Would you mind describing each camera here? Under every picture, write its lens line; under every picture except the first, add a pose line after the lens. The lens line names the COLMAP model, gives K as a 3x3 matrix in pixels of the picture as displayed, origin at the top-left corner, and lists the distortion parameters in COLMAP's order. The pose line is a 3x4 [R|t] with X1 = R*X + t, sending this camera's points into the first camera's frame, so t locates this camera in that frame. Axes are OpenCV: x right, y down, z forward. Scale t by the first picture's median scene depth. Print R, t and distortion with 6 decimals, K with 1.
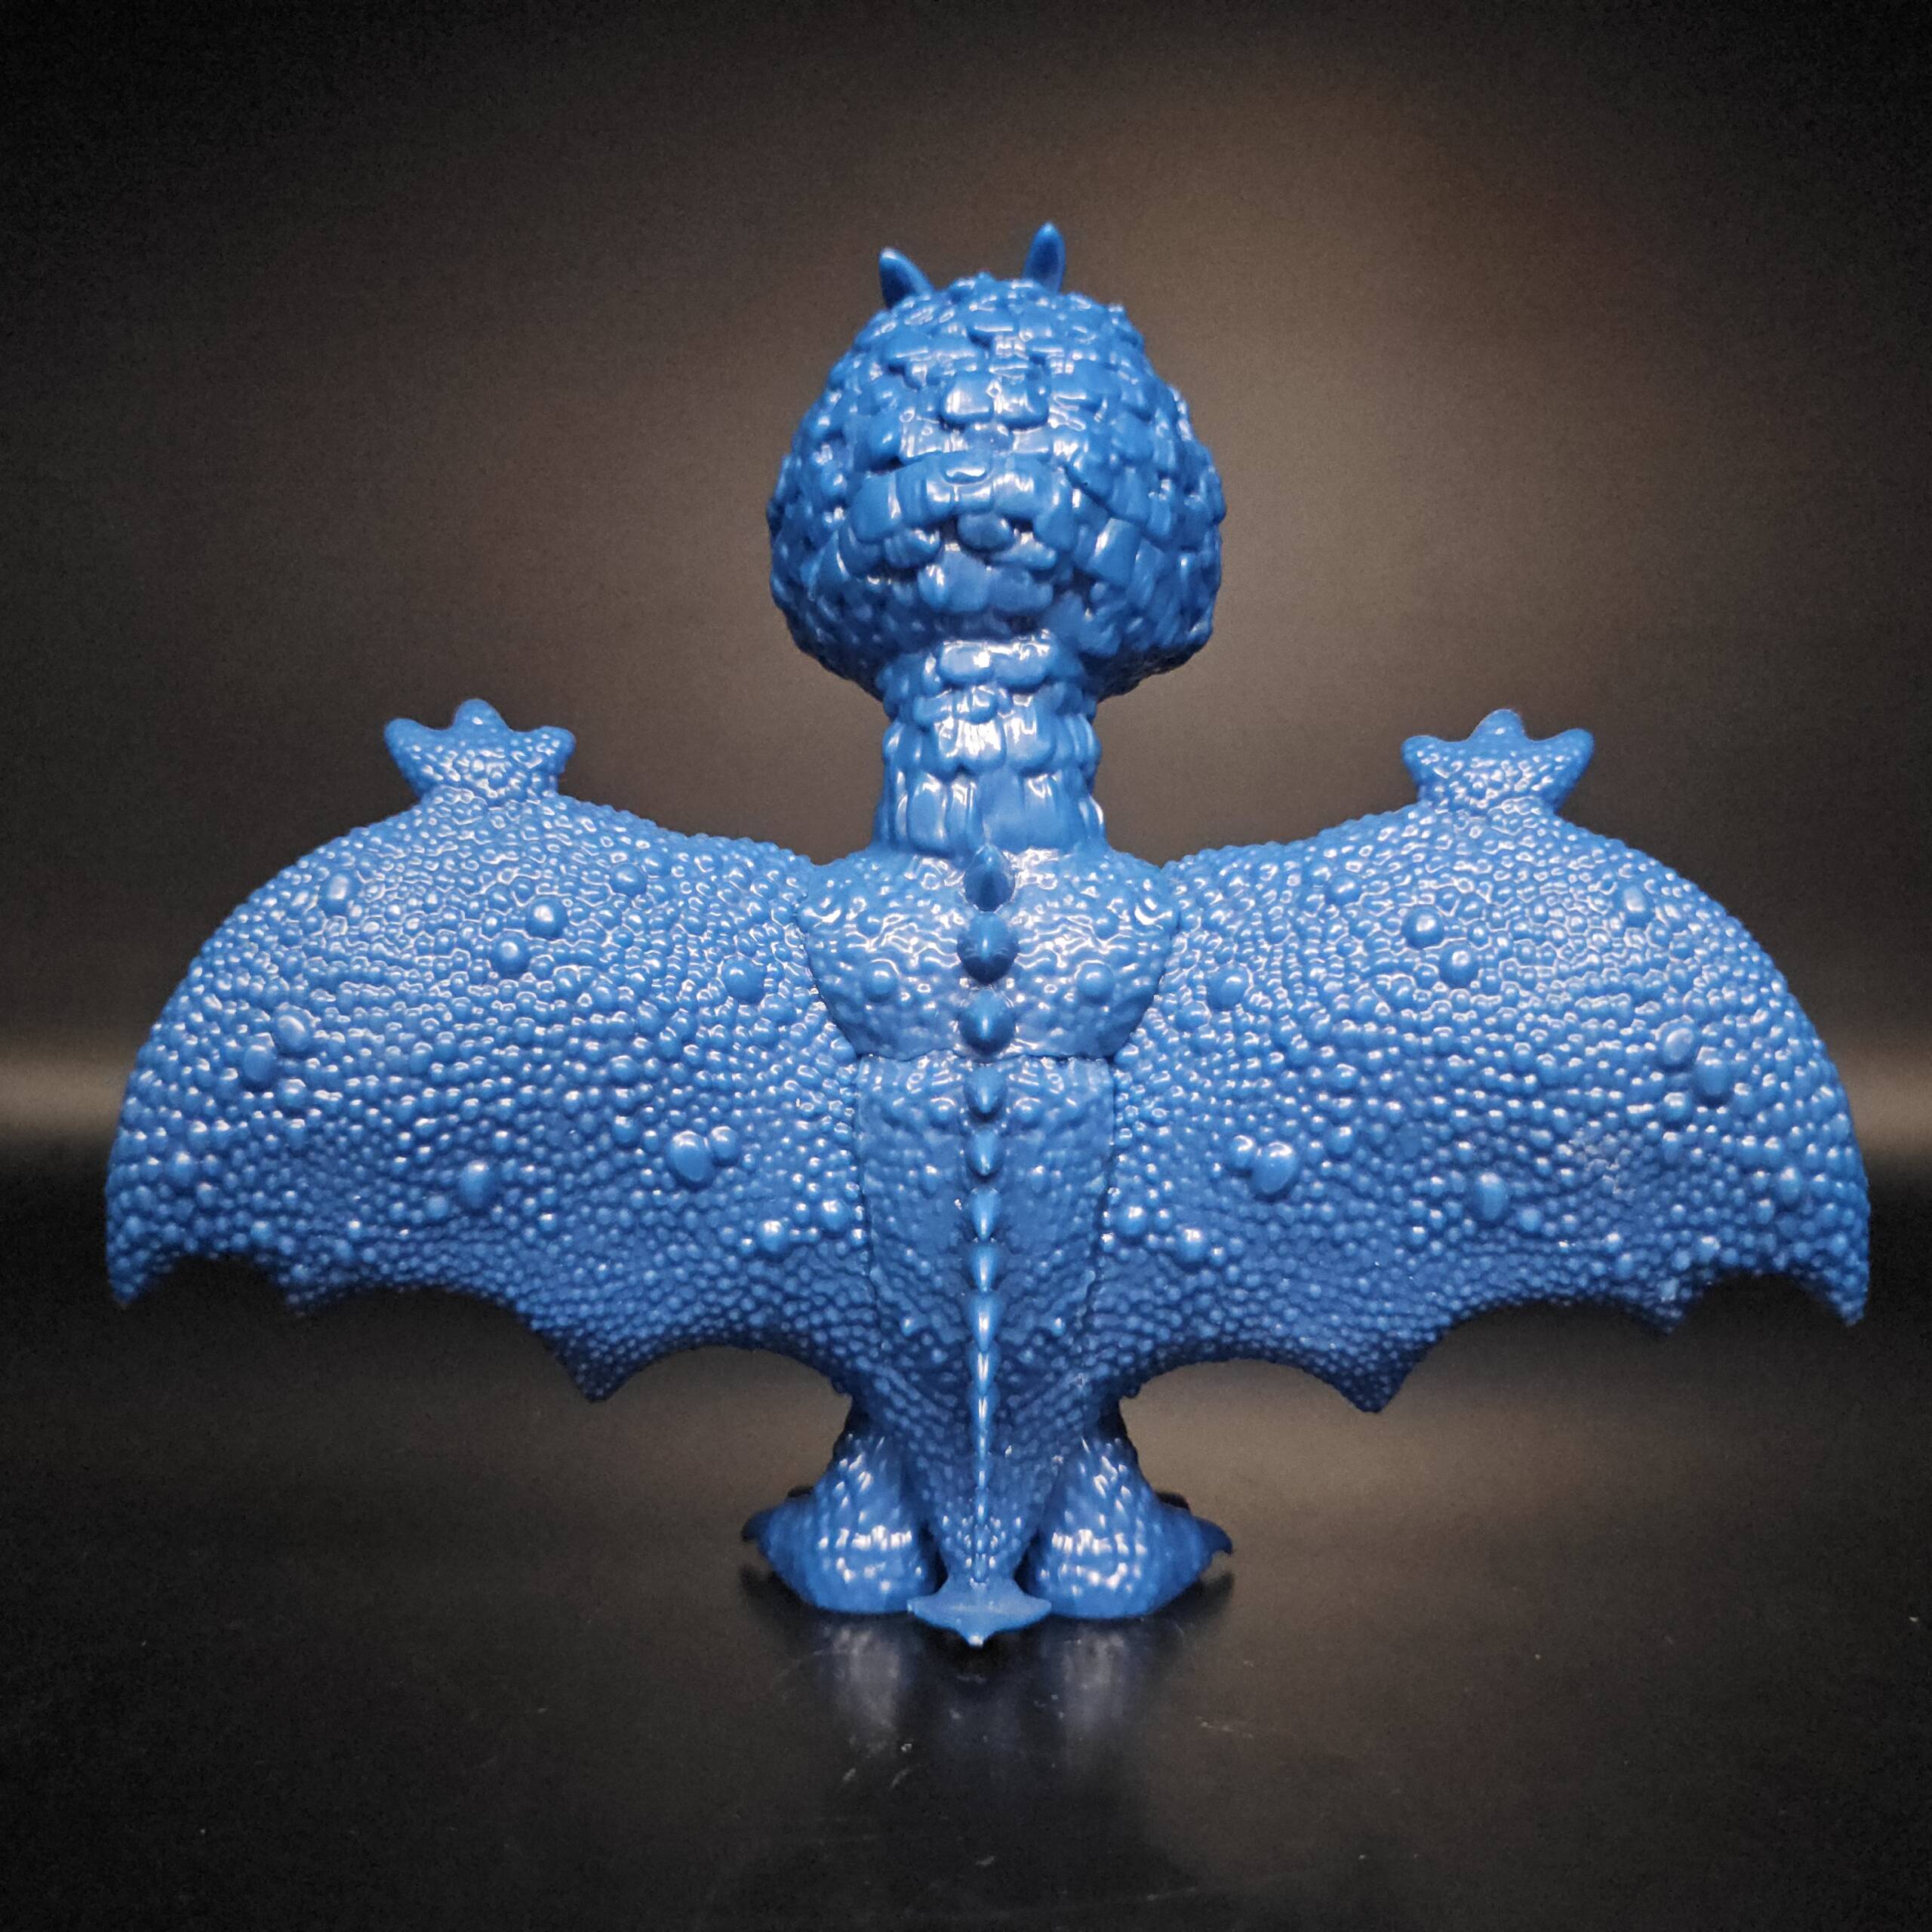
lens RADIAL K [[1857.9, 0, 966.0], [0, 1857.9, 966.0], [0, 0, 1]] dist [0.007652, 0.003949]
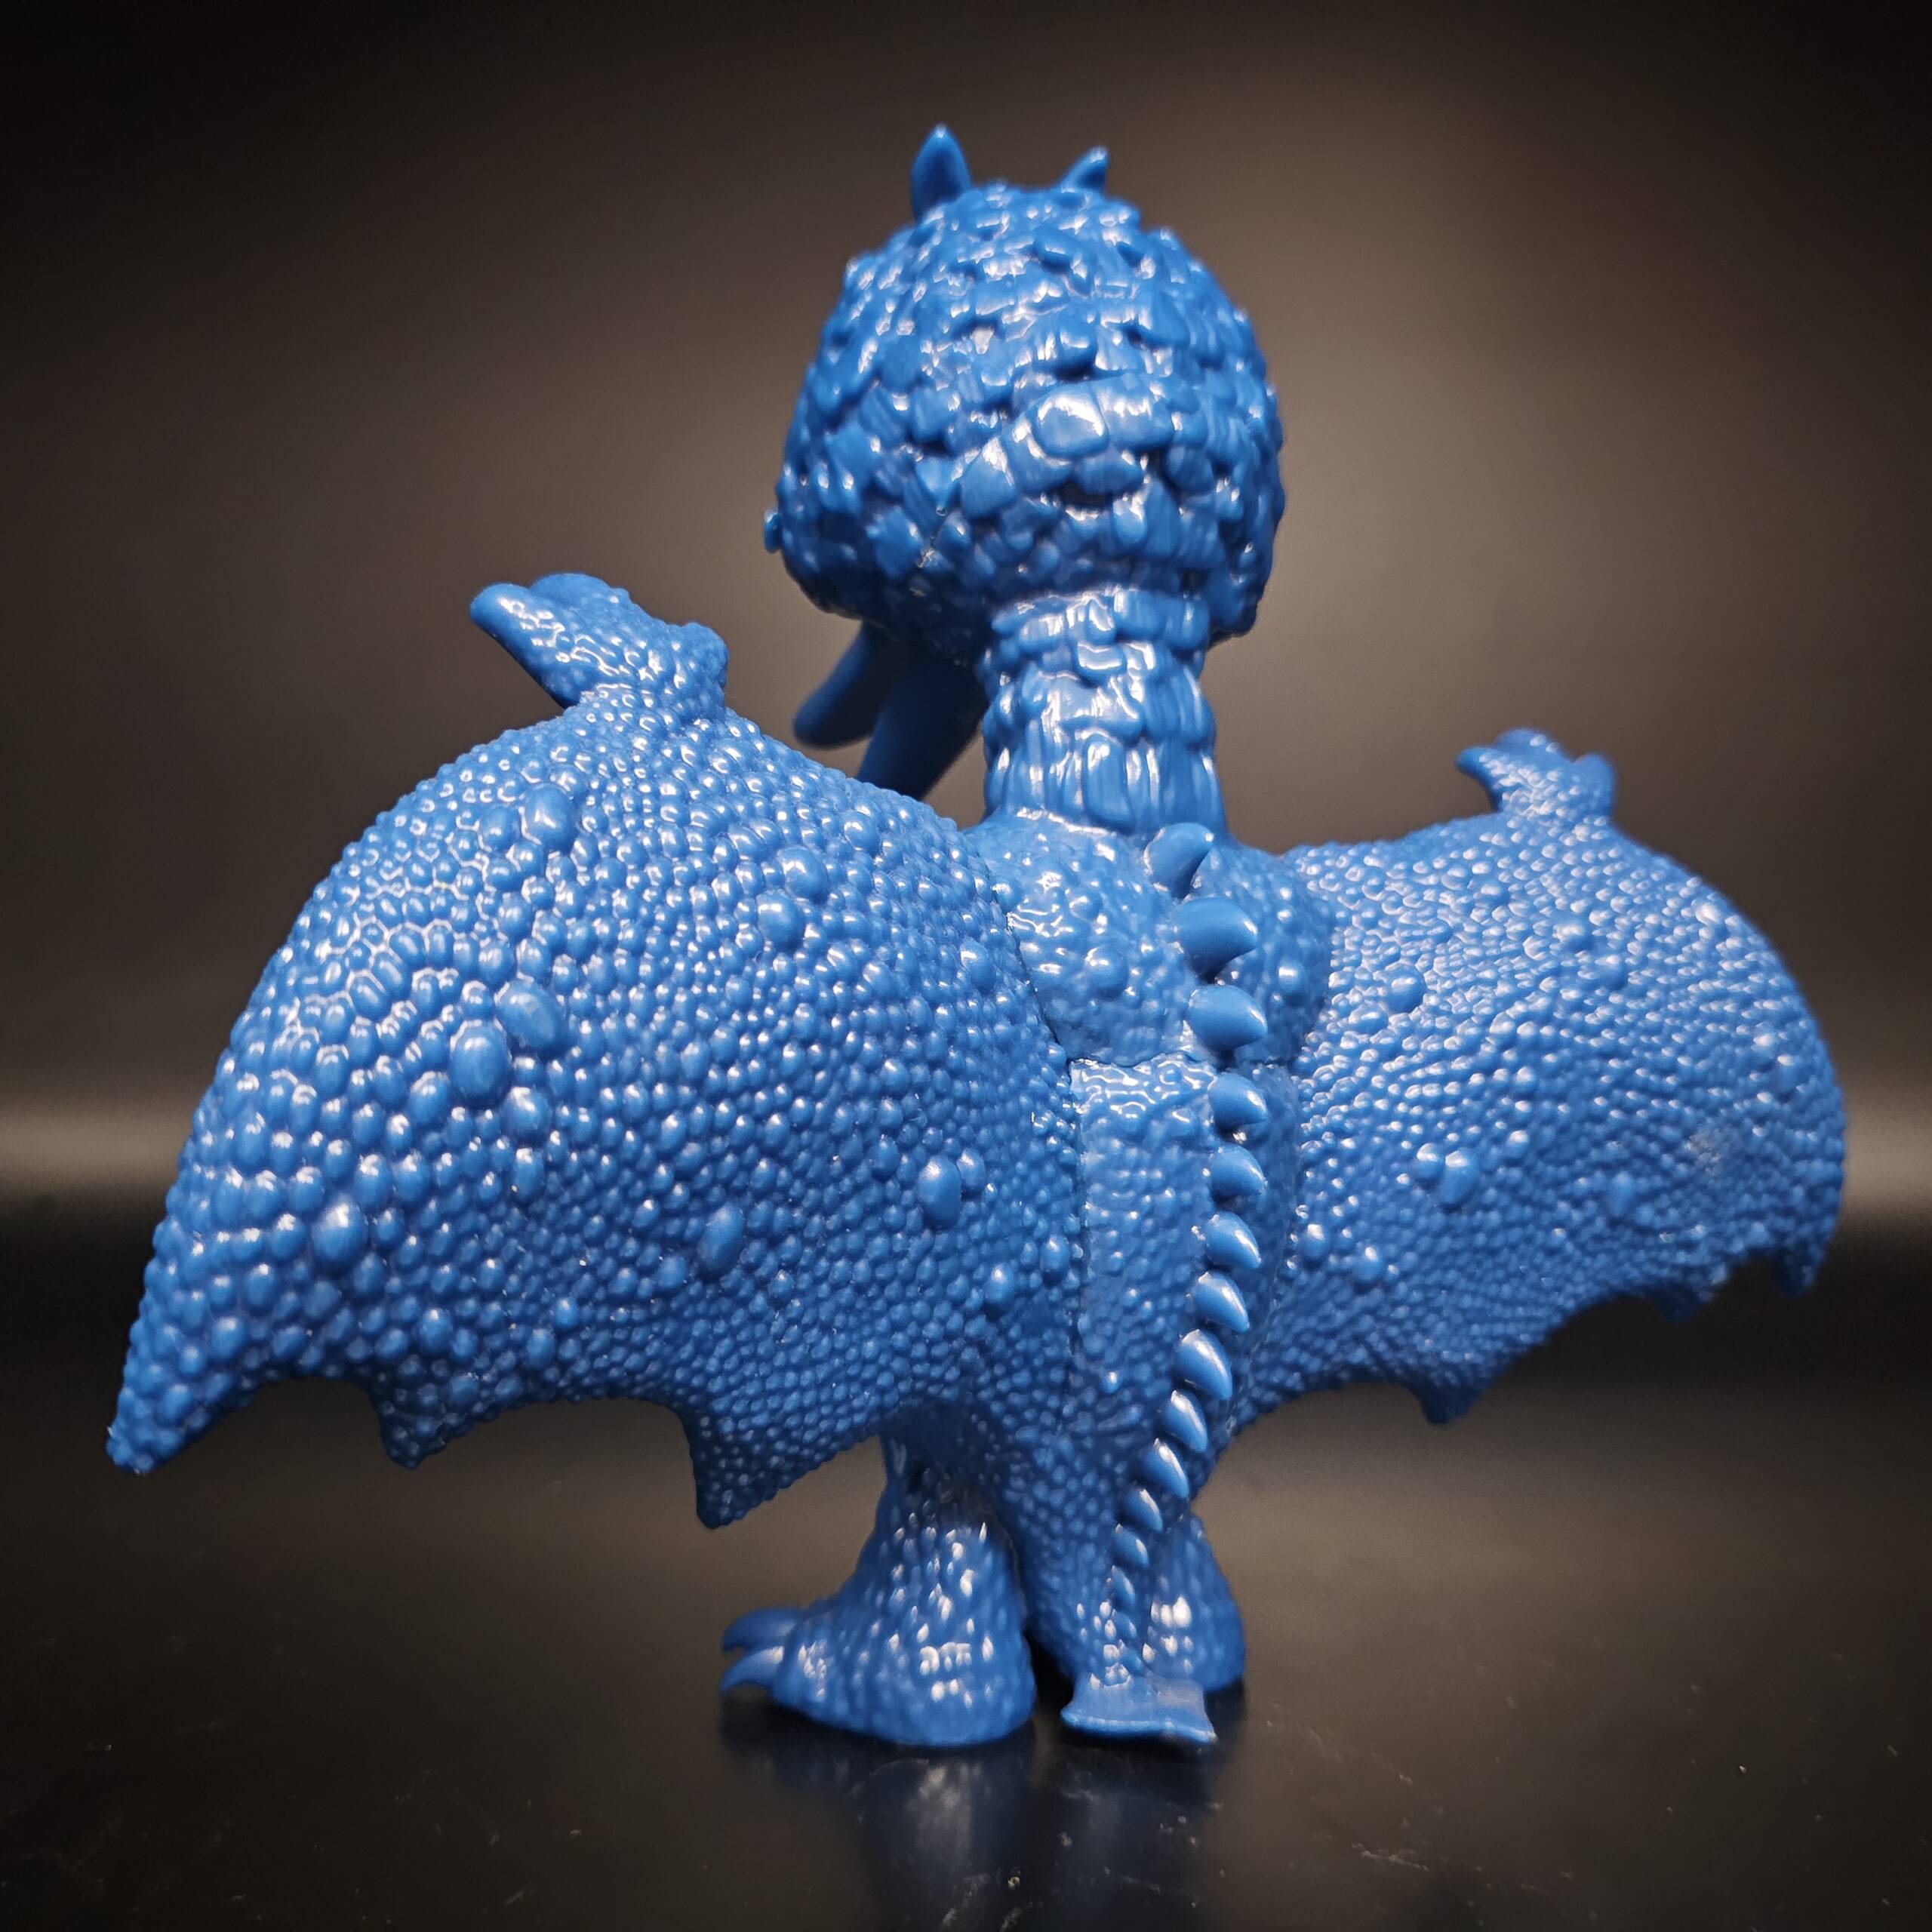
lens RADIAL K [[1934.9, 0, 966.0], [0, 1934.9, 966.0], [0, 0, 1]] dist [-0.023440, -0.014570]
pose [[0.808345, 0.029989, 0.587944, -0.627360], [-0.010428, 0.999274, -0.036633, 0.038823], [-0.588616, 0.023481, 0.808072, 0.335647]]
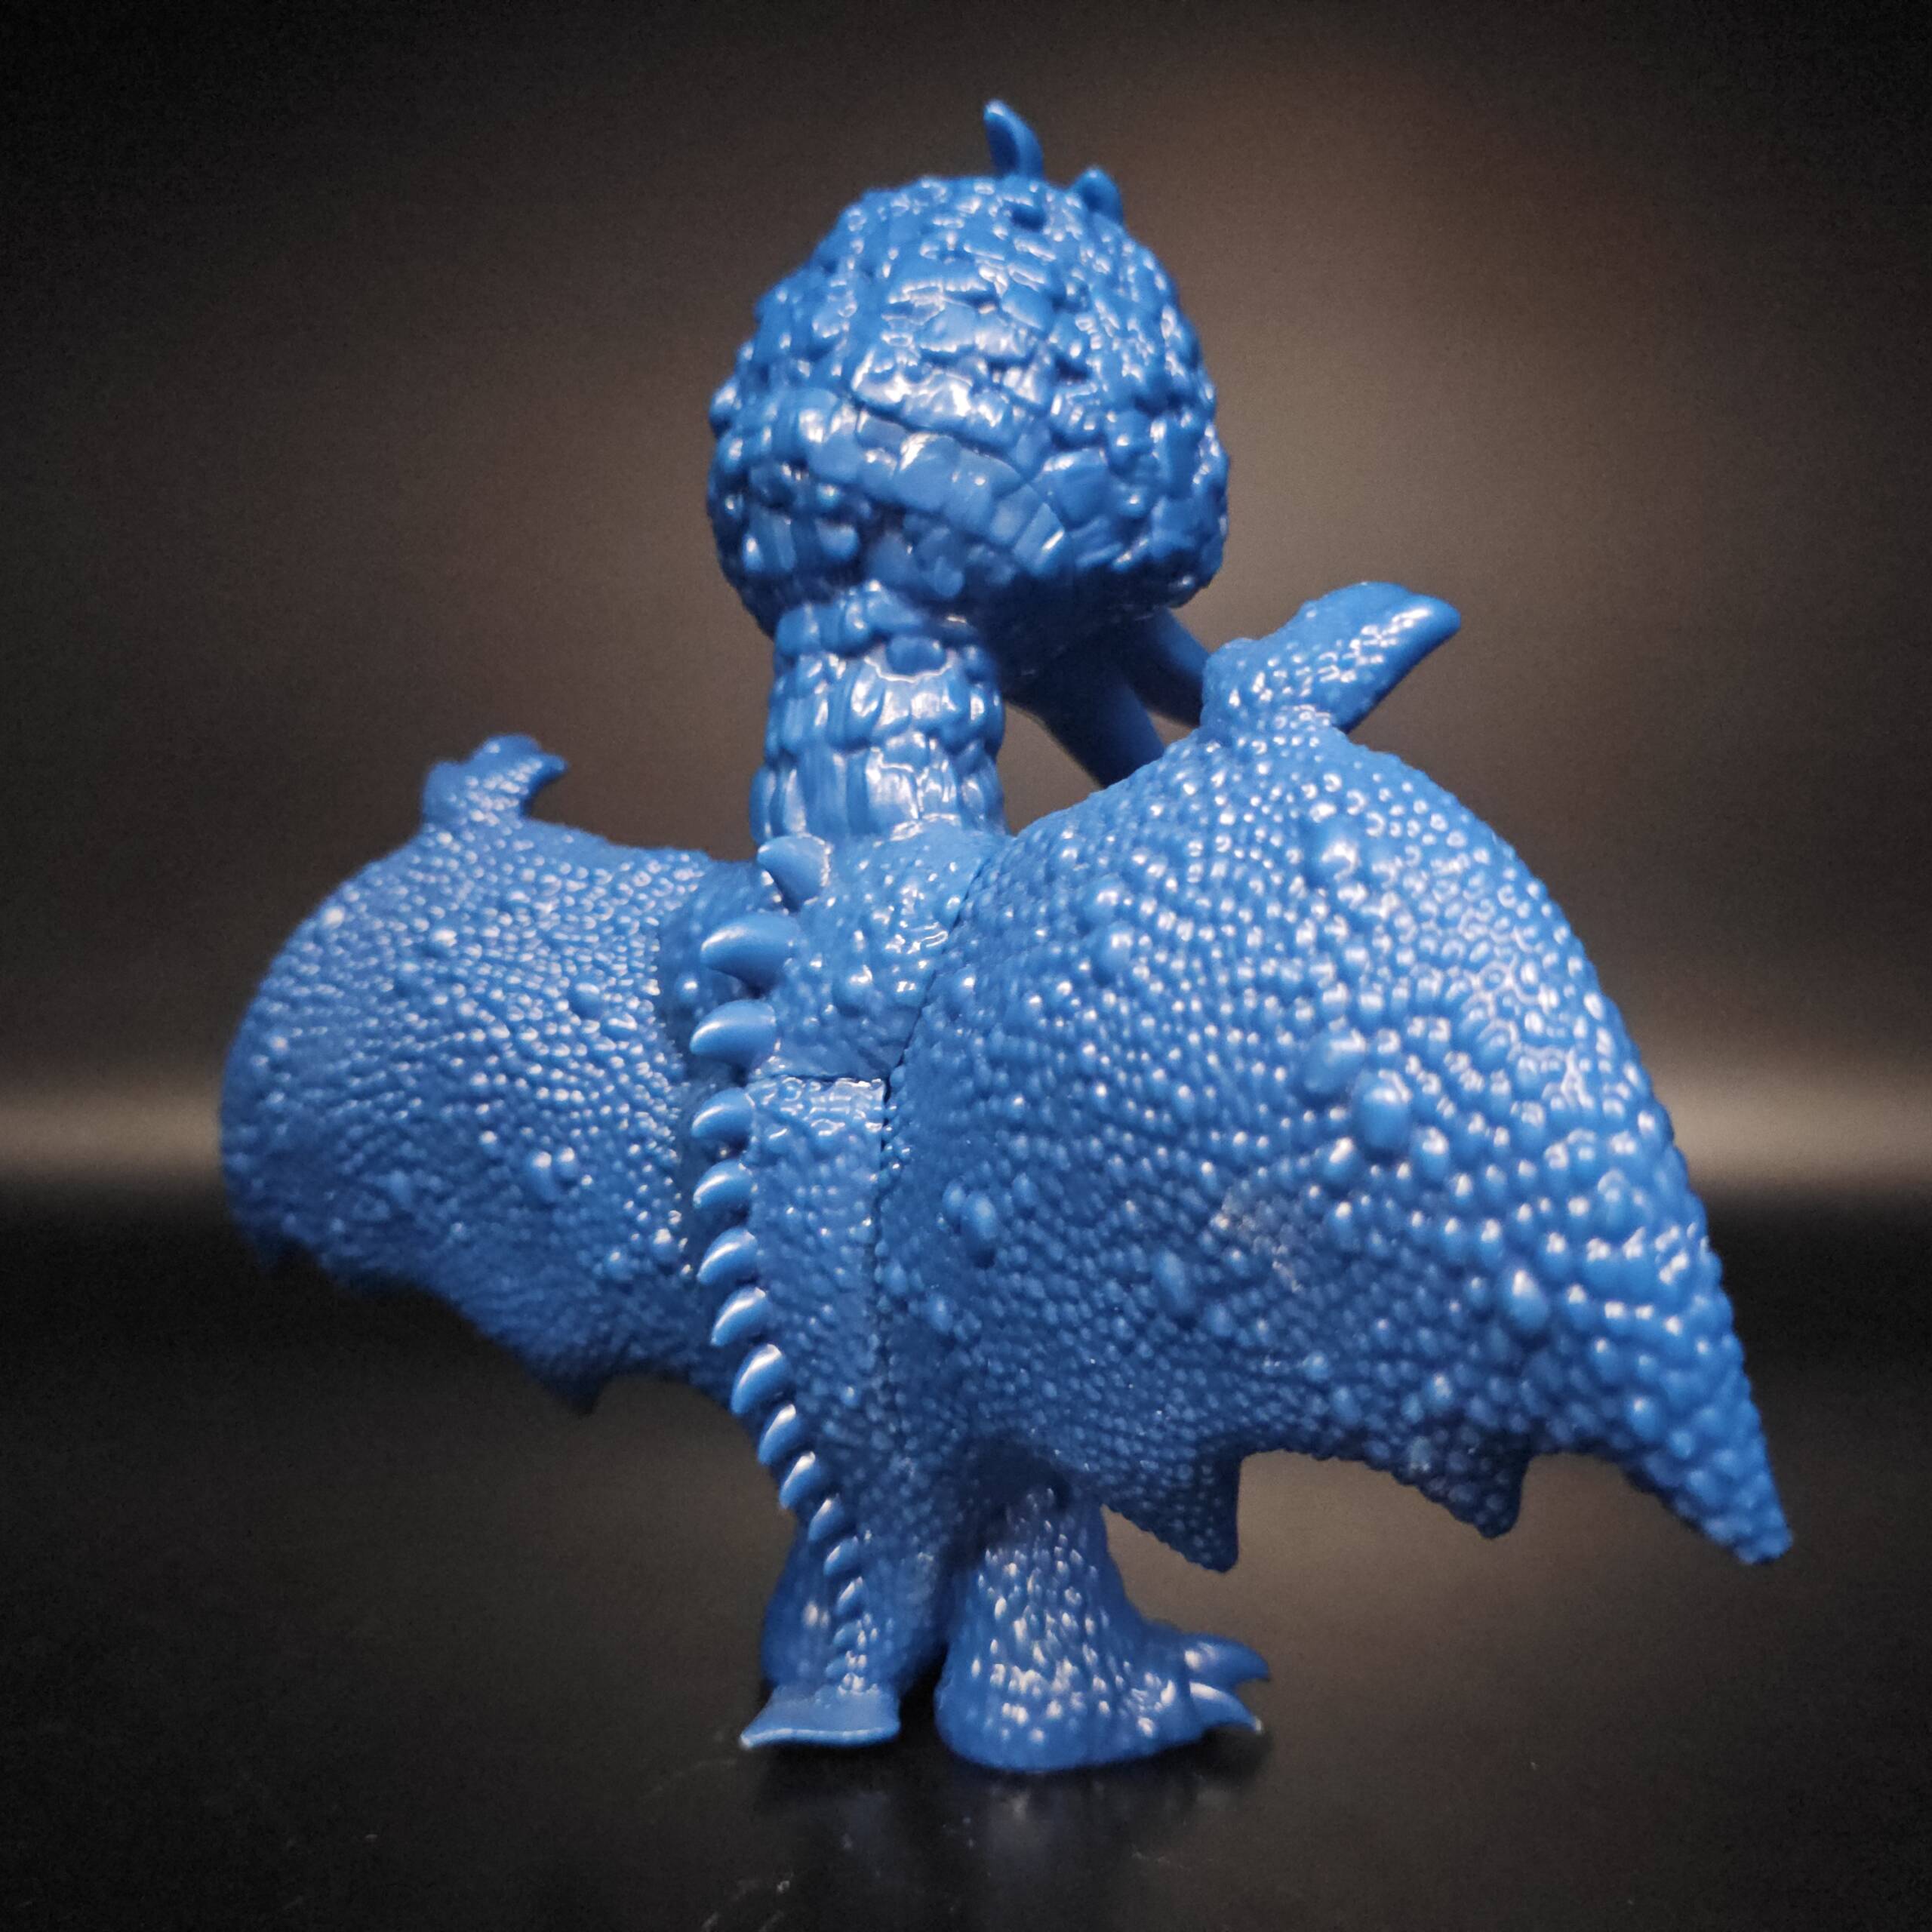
lens RADIAL K [[1857.9, 0, 966.0], [0, 1857.9, 966.0], [0, 0, 1]] dist [0.007652, 0.003949]
pose [[0.767363, -0.026176, -0.640678, 0.658756], [0.009664, 0.999525, -0.029262, 0.022992], [0.641140, 0.016264, 0.767252, 0.394317]]
